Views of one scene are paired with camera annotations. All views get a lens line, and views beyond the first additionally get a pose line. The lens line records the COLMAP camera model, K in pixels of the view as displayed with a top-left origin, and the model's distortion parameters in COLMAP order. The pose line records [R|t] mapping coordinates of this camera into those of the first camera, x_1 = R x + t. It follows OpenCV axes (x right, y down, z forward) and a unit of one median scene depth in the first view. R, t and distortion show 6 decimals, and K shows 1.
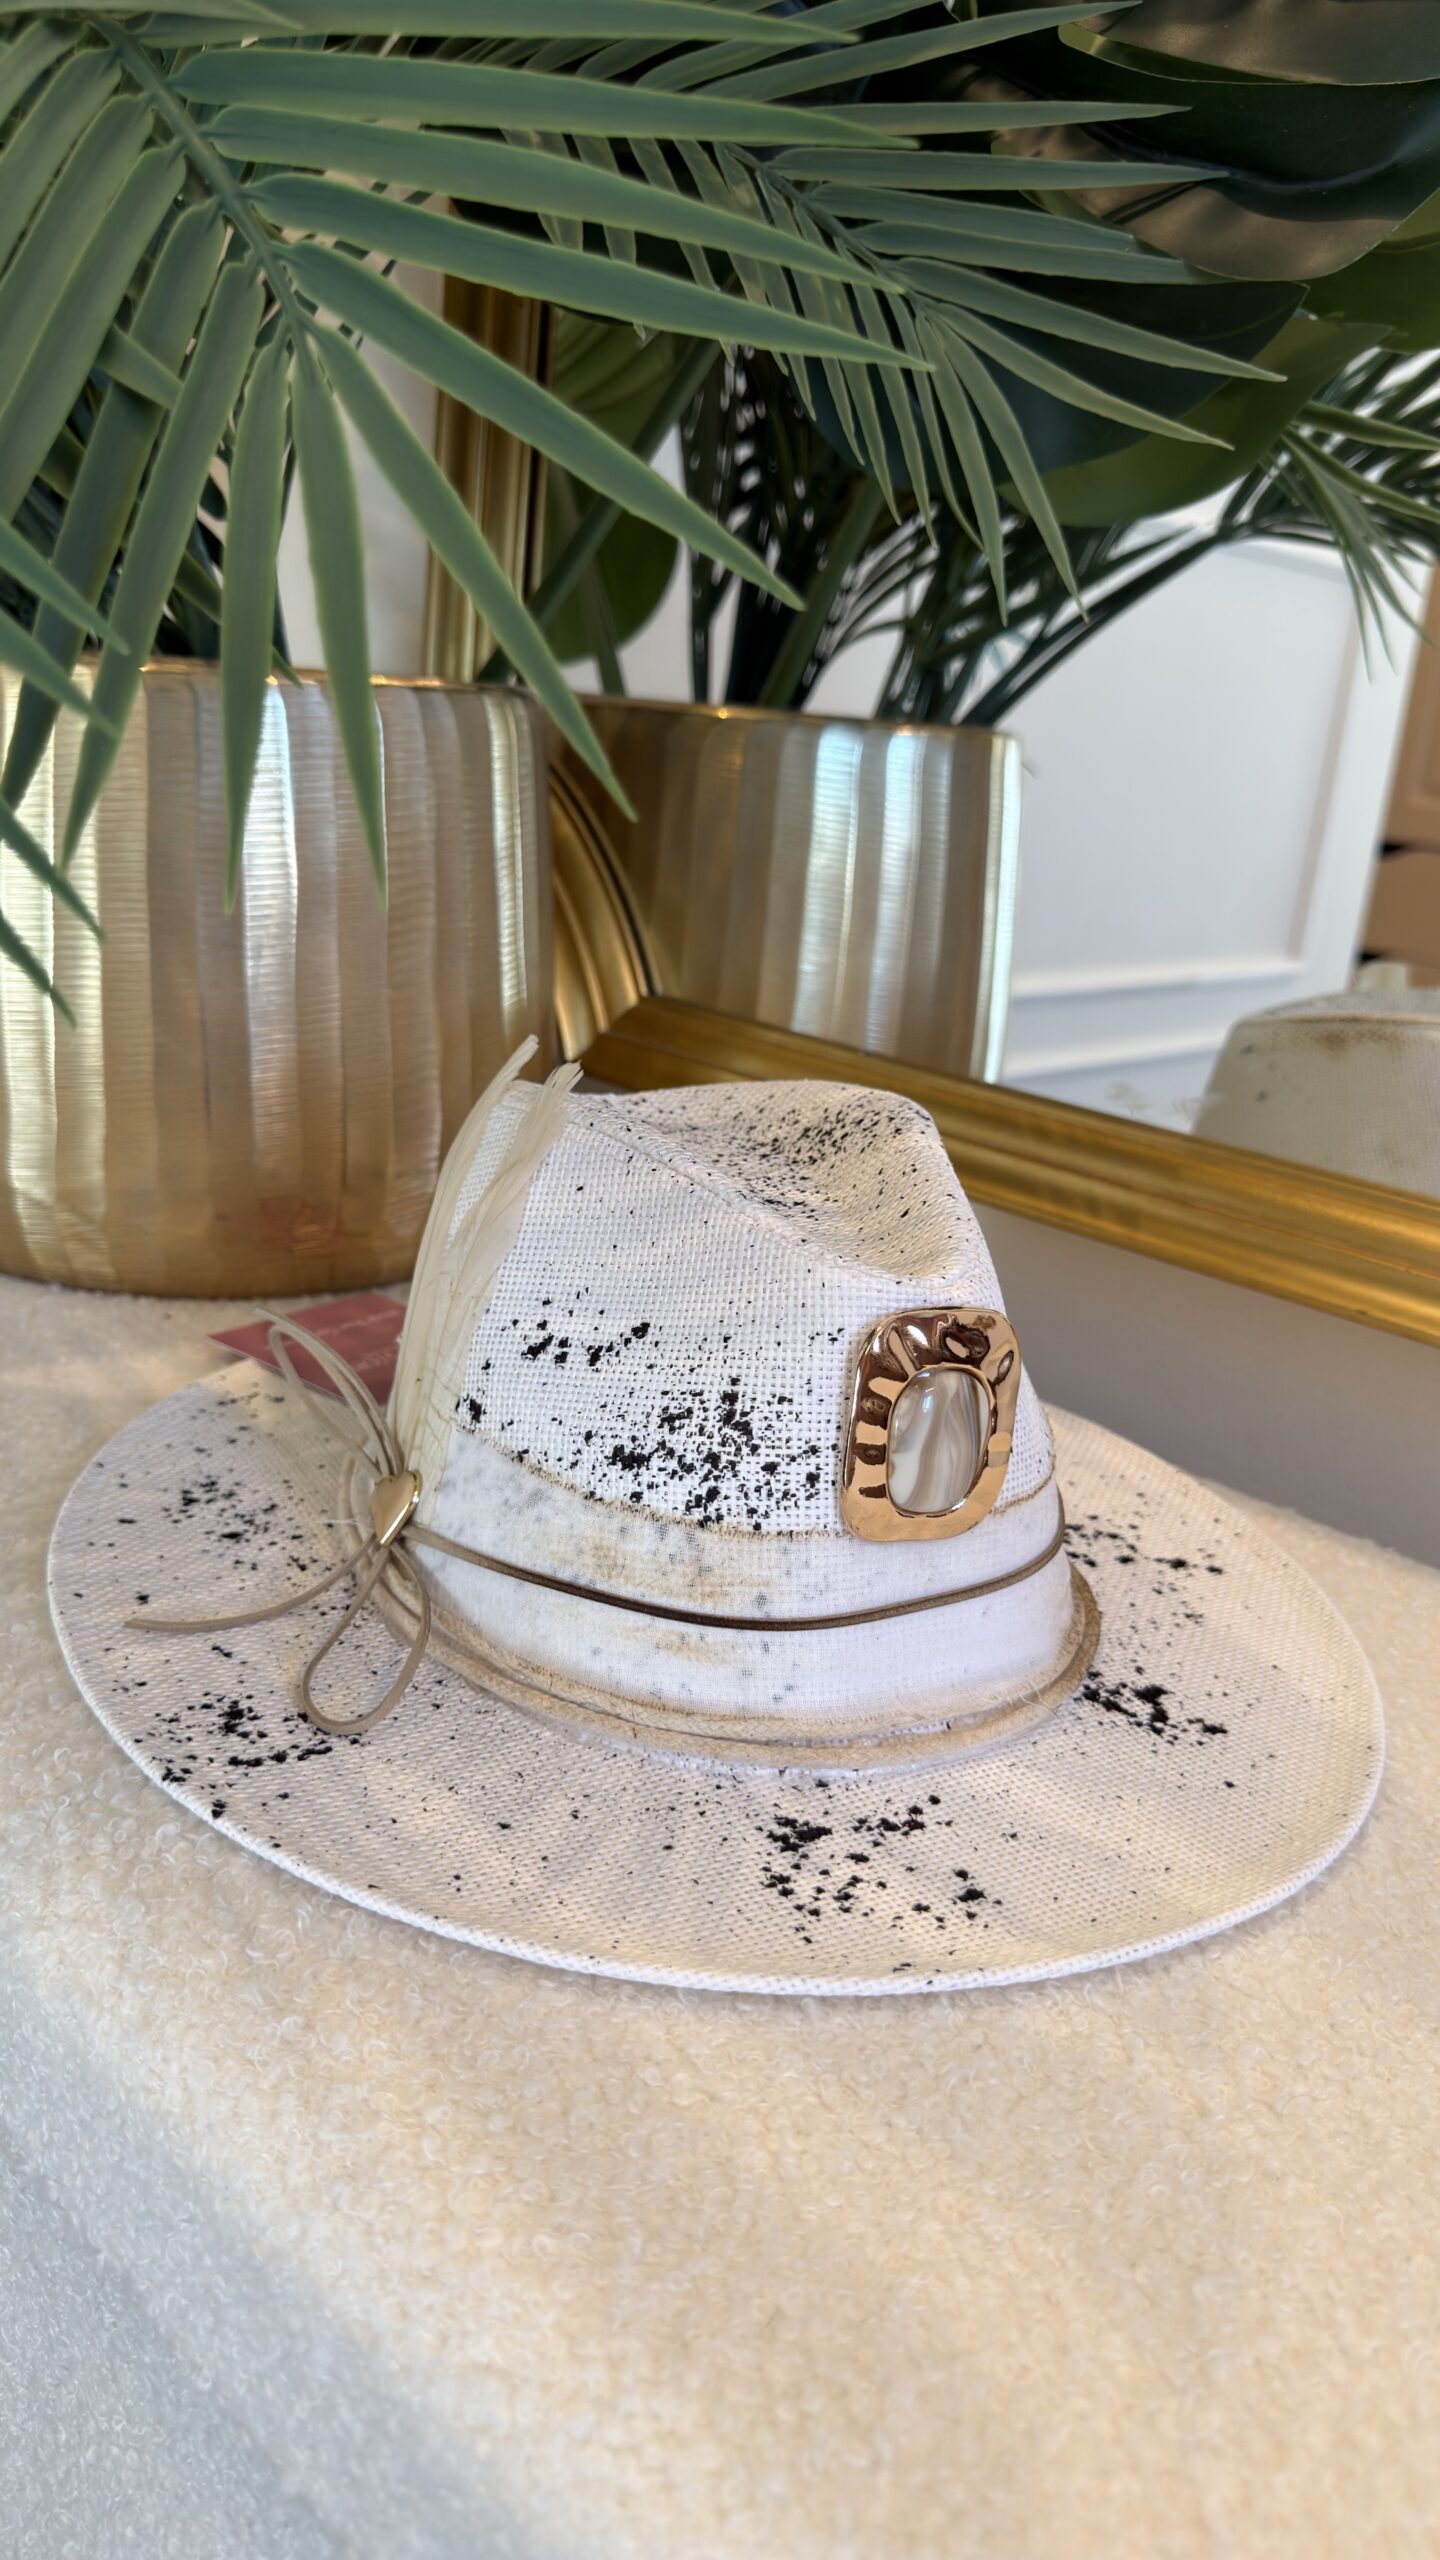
lens RADIAL K [[1910.4, 0, 718.5], [0, 1910.4, 1269.6], [0, 0, 1]] dist [0.014195, -0.044040]
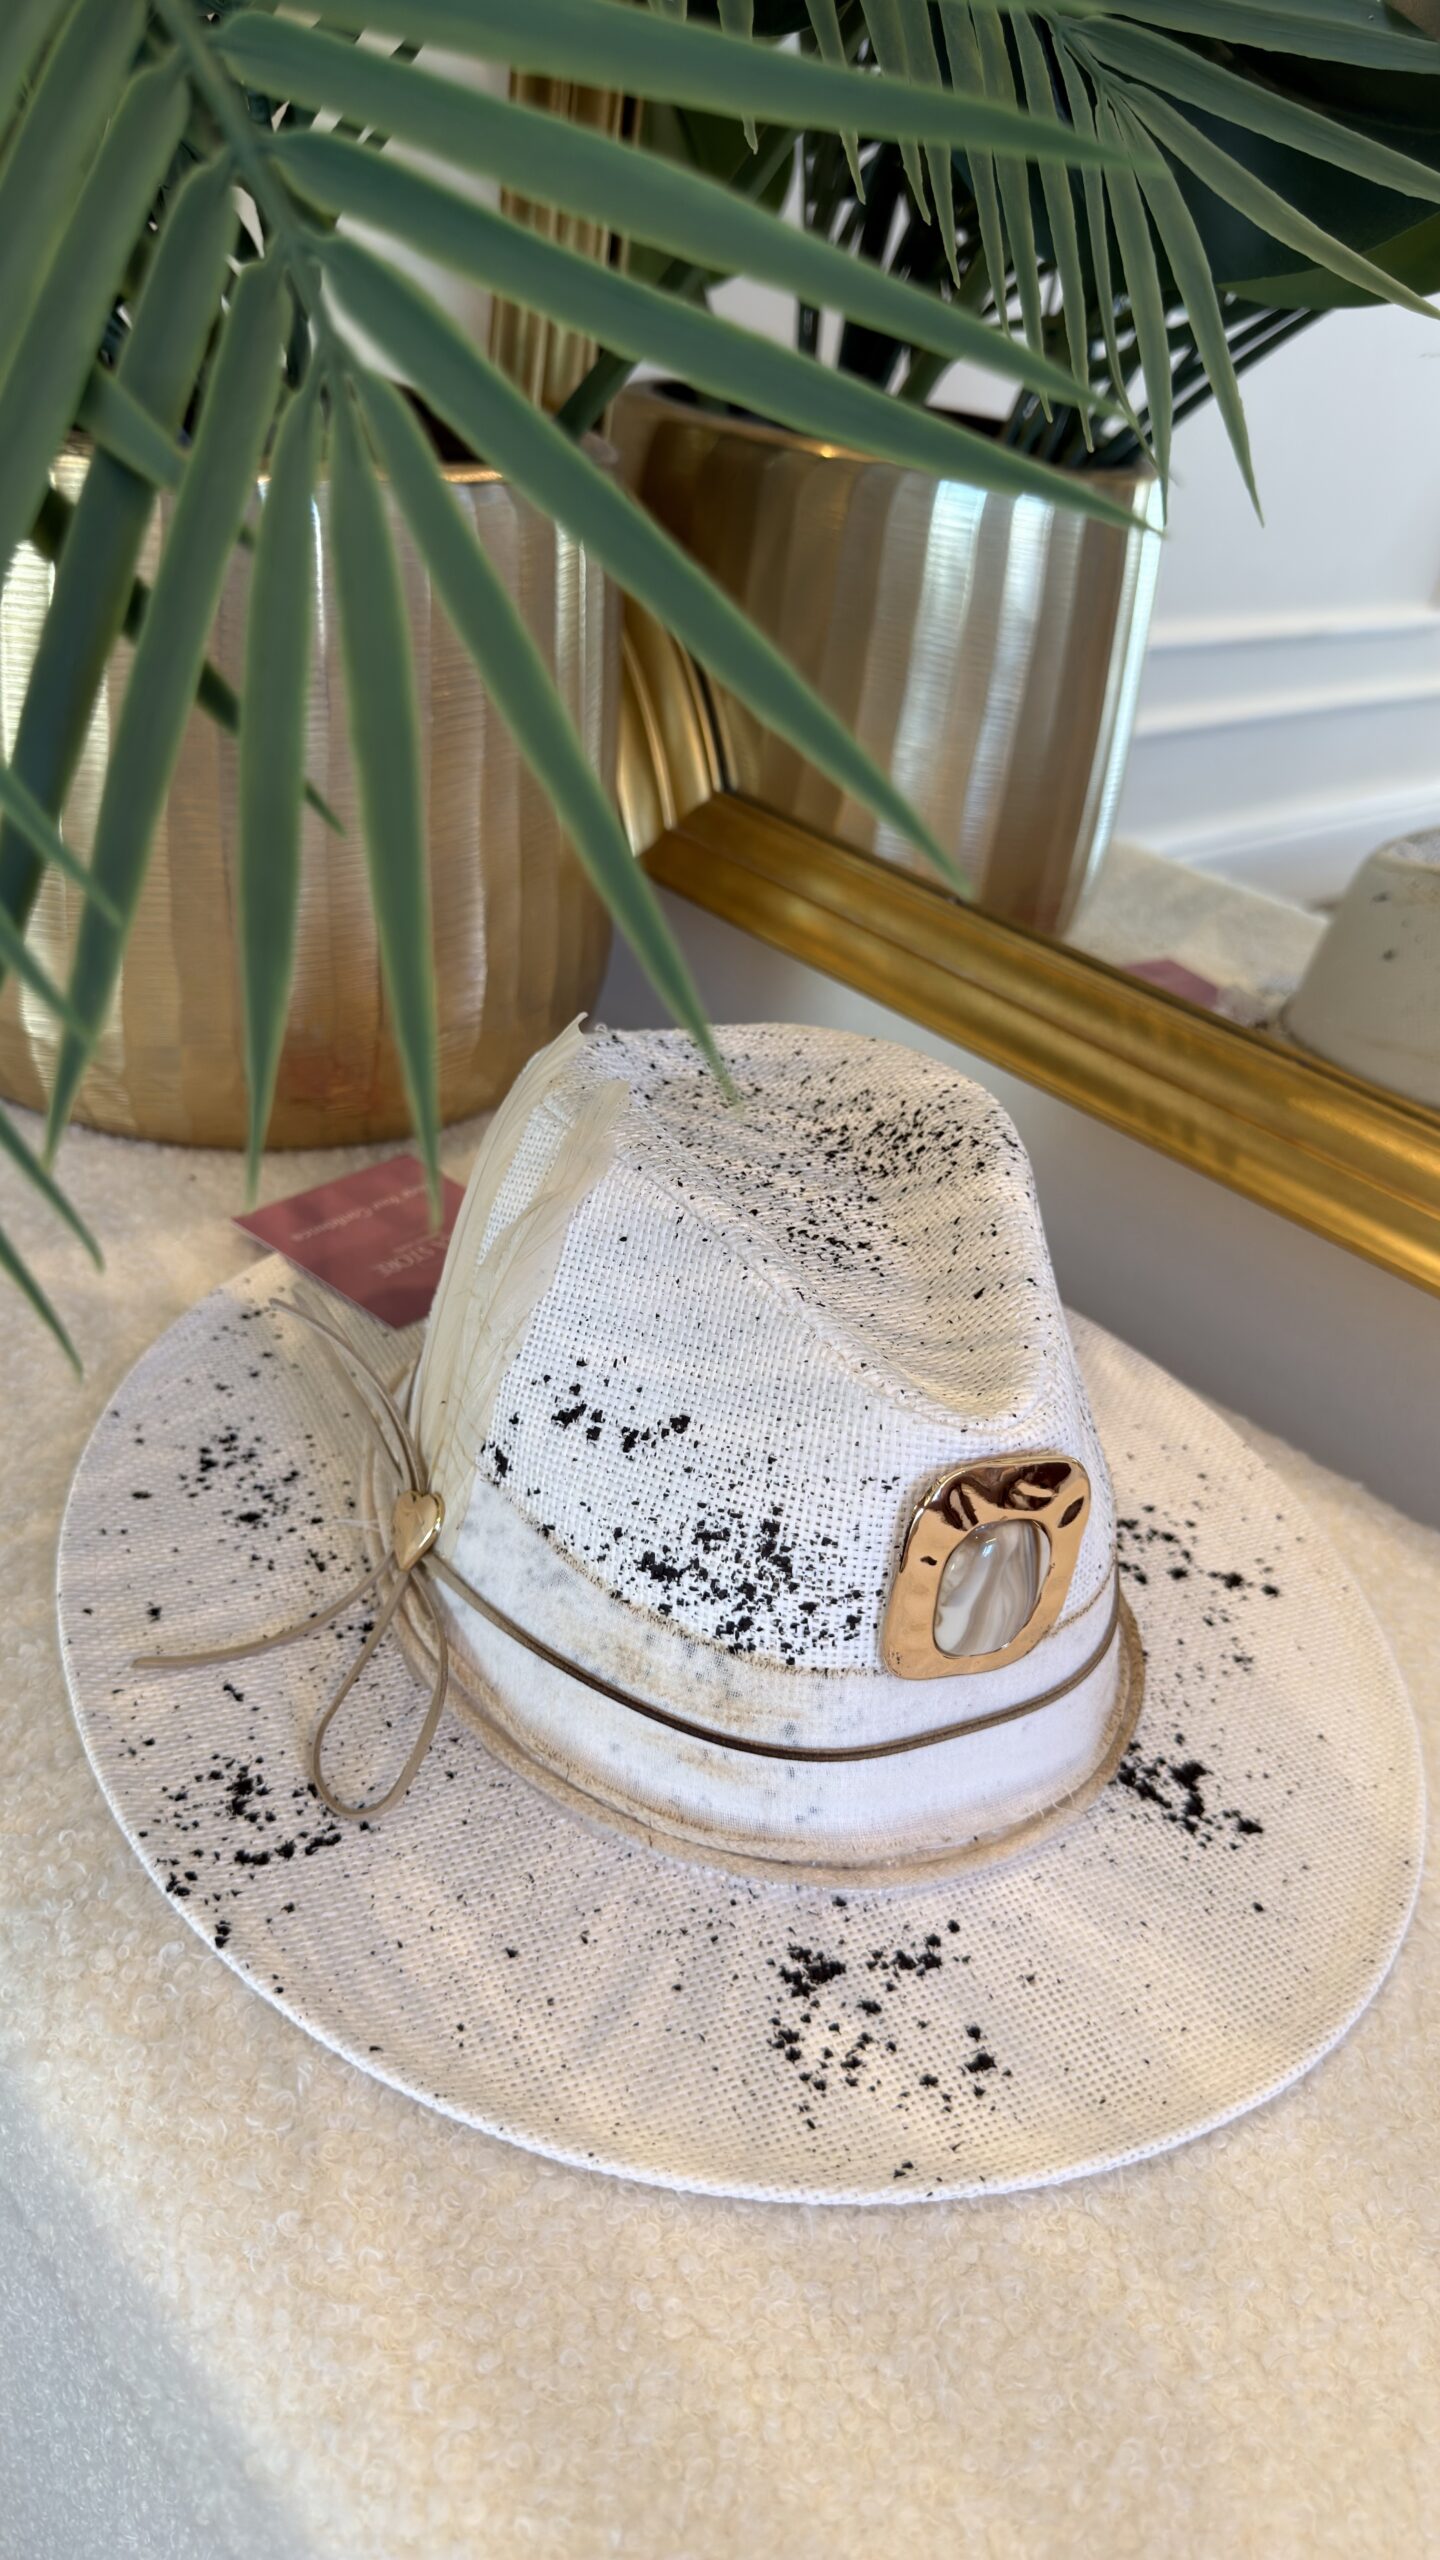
lens RADIAL K [[1910.4, 0, 709.9], [0, 1910.4, 1269.5], [0, 0, 1]] dist [0.014195, -0.044040]
pose [[0.997475, 0.065938, -0.026365, -0.007860], [-0.057557, 0.968141, 0.243703, -0.298139], [0.041594, -0.241570, 0.969492, 0.137881]]
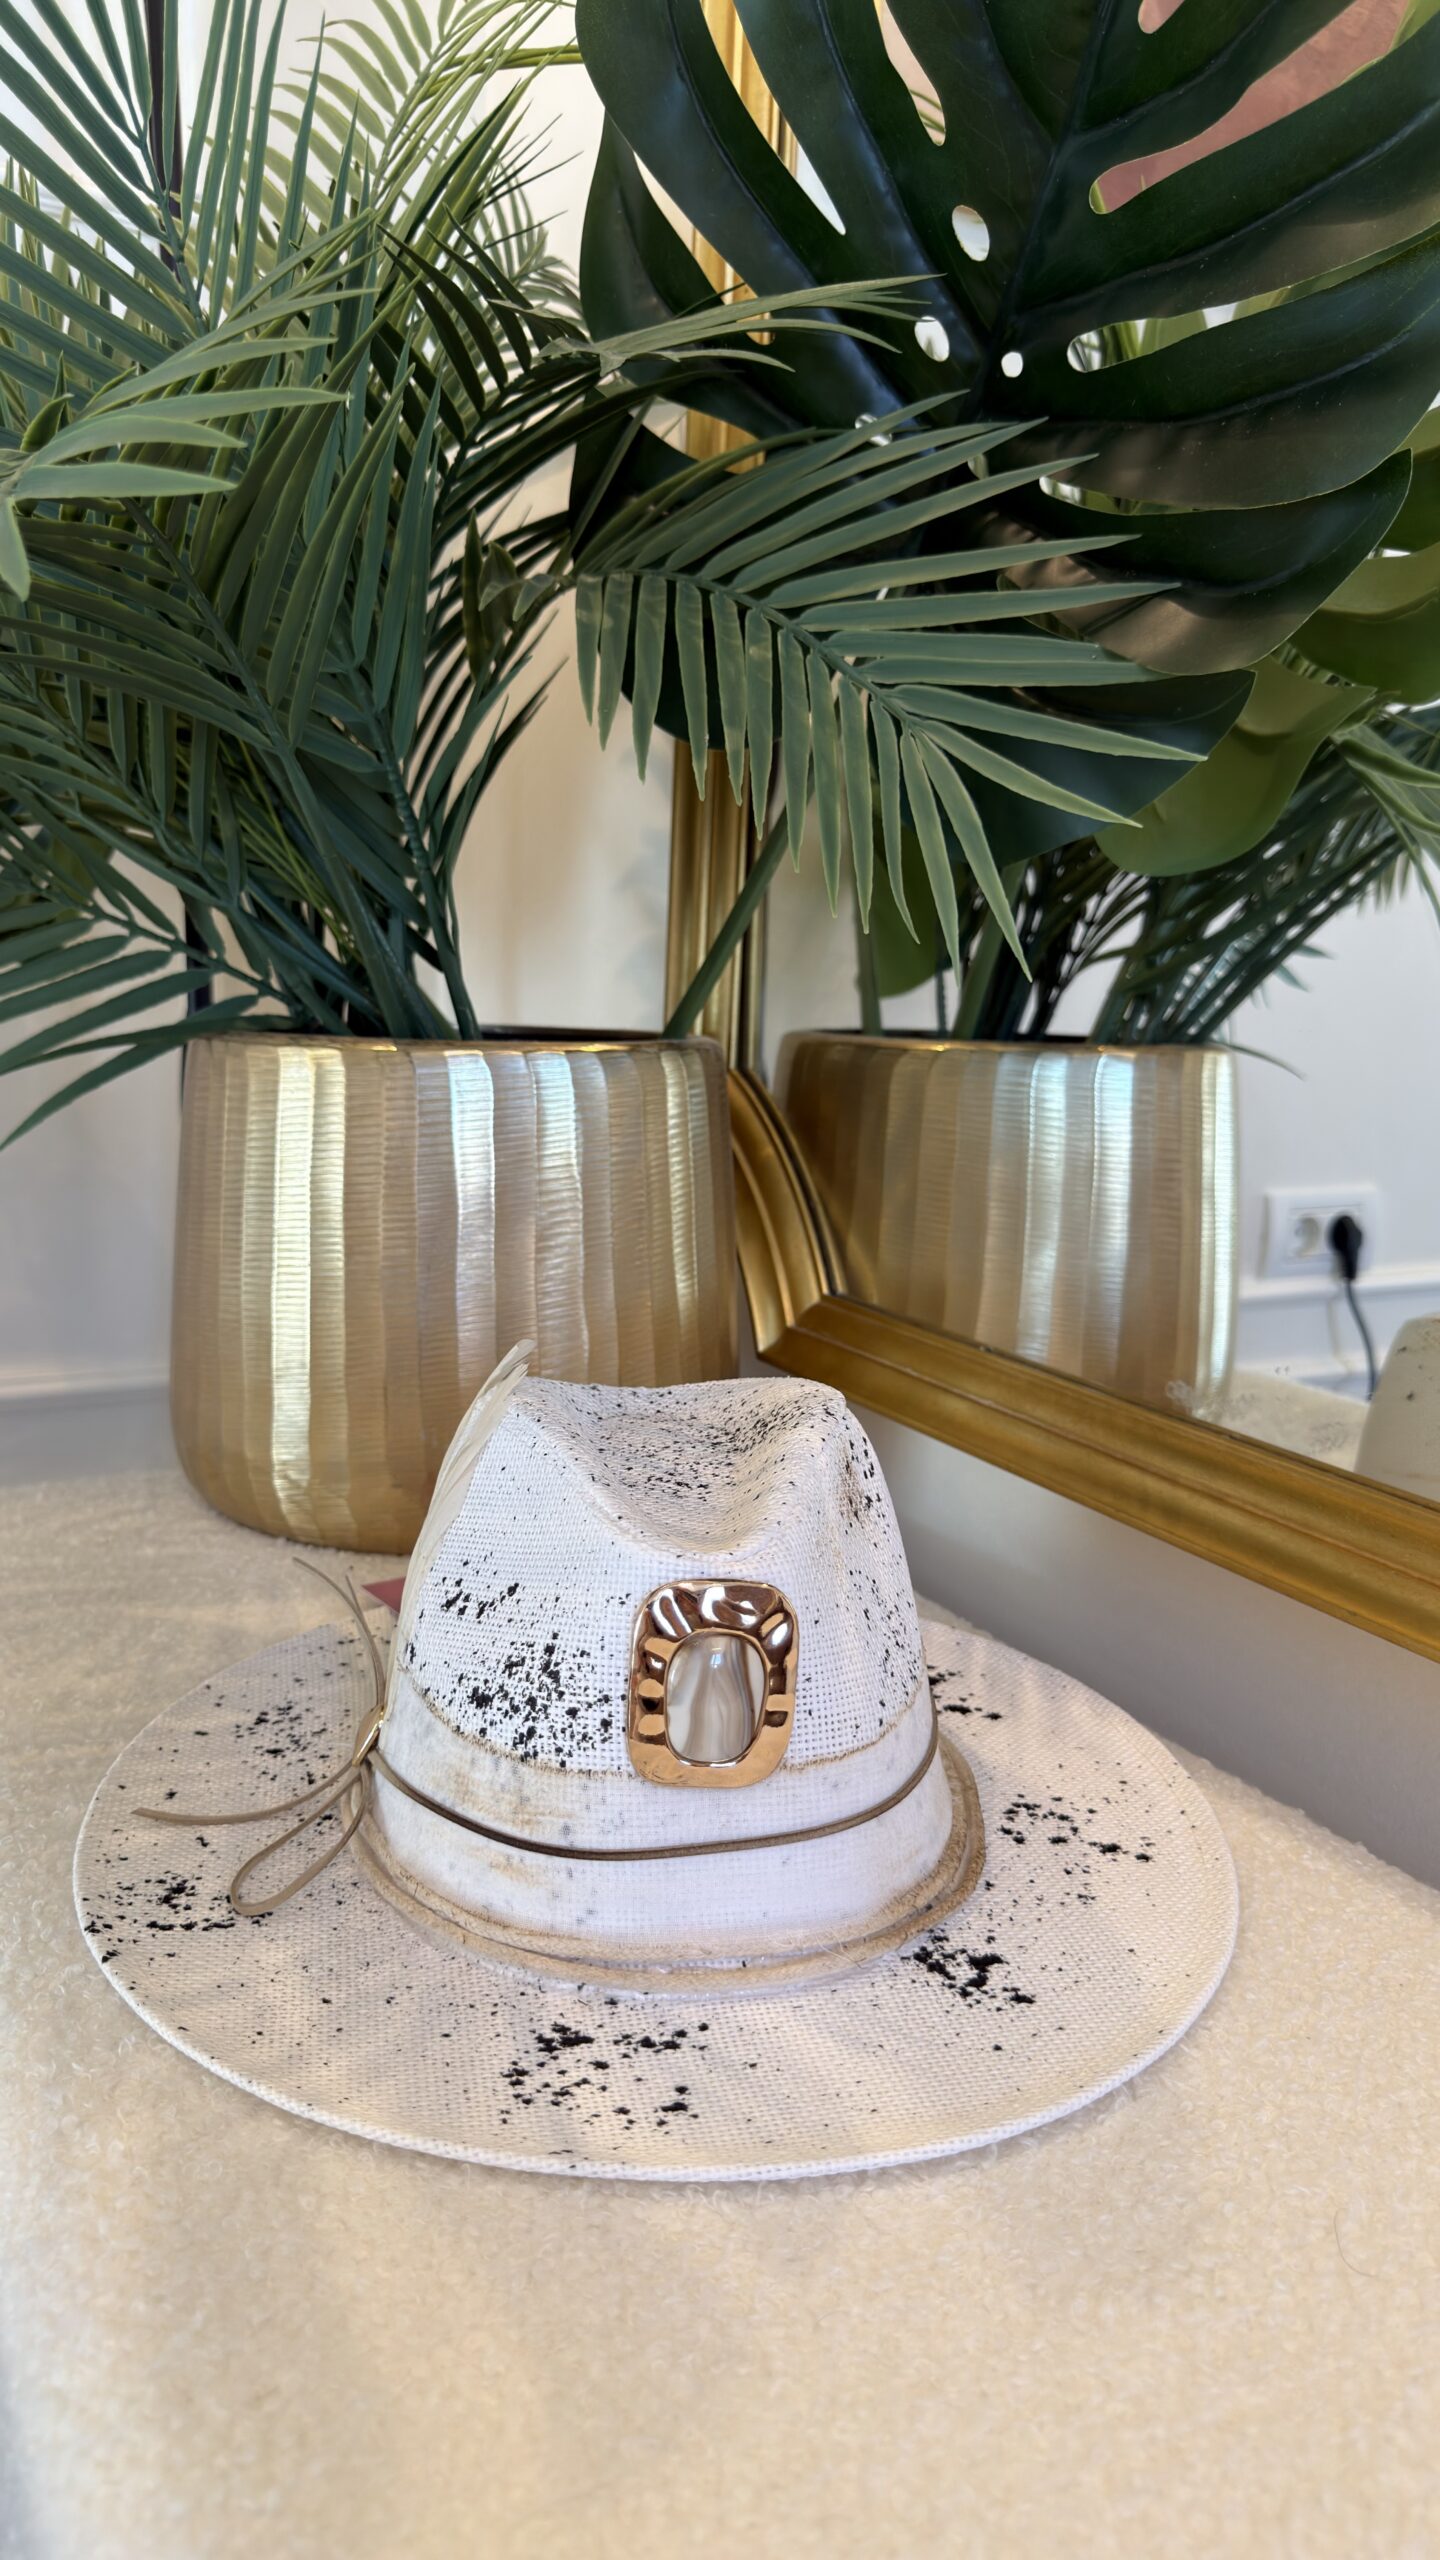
lens RADIAL K [[1910.4, 0, 724.1], [0, 1910.4, 1255.5], [0, 0, 1]] dist [0.014195, -0.044040]
pose [[0.950522, -0.010591, -0.310477, 0.513381], [-0.036271, 0.988800, -0.144775, -0.008246], [0.308533, 0.148873, 0.939491, -0.128150]]
